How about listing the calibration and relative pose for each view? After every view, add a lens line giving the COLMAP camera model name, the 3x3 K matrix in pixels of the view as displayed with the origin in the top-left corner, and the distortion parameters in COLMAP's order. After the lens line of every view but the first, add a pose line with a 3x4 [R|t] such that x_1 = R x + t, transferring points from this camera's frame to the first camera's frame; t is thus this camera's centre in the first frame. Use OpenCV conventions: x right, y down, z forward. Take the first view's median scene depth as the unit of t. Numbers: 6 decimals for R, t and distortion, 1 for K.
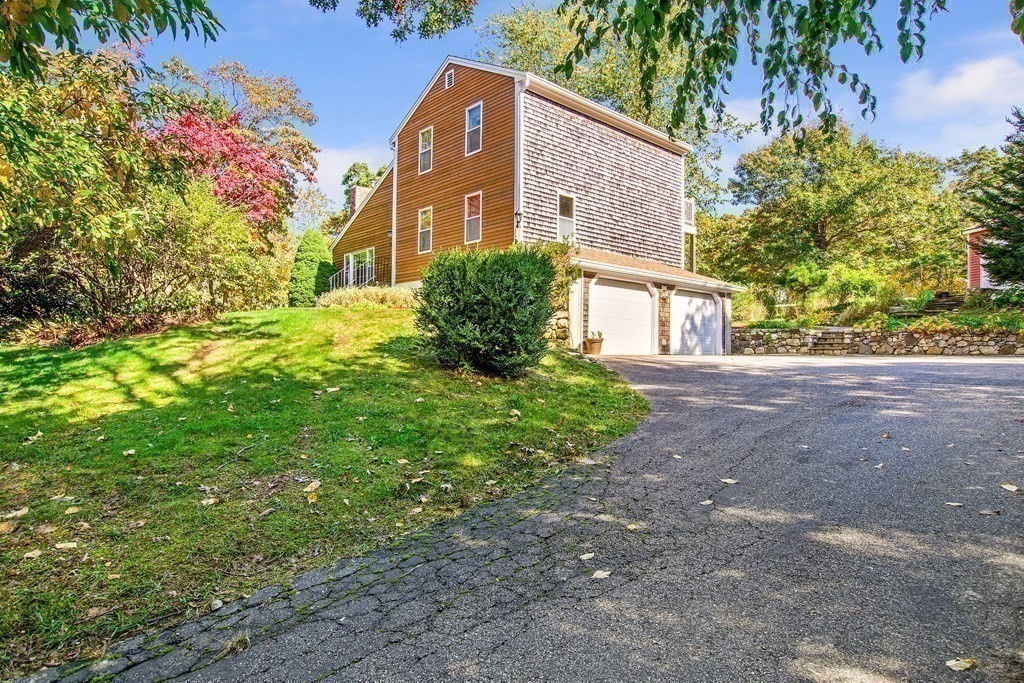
lens RADIAL K [[637.2, 0, 512.0], [0, 637.2, 341.5], [0, 0, 1]] dist [-0.003910, -0.000510]
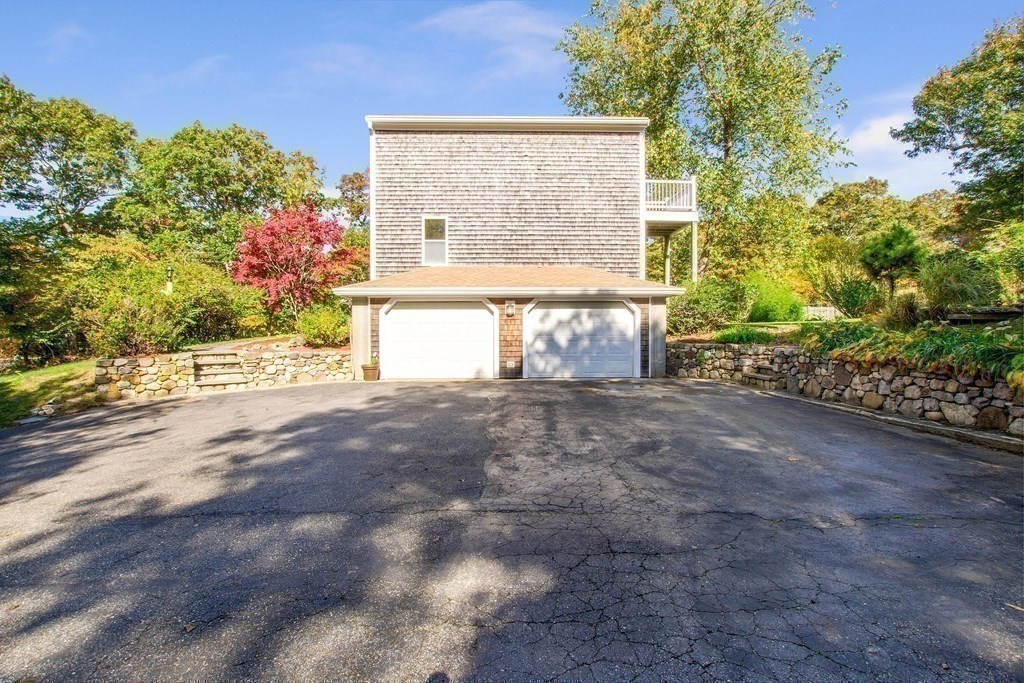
lens RADIAL K [[466.1, 0, 510.8], [0, 466.1, 343.7], [0, 0, 1]] dist [-0.031094, 0.000684]
pose [[0.735503, 0.000141, -0.677521, 0.673291], [0.027790, 0.999152, 0.030376, -0.047201], [0.676951, -0.041170, 0.734876, 0.522455]]
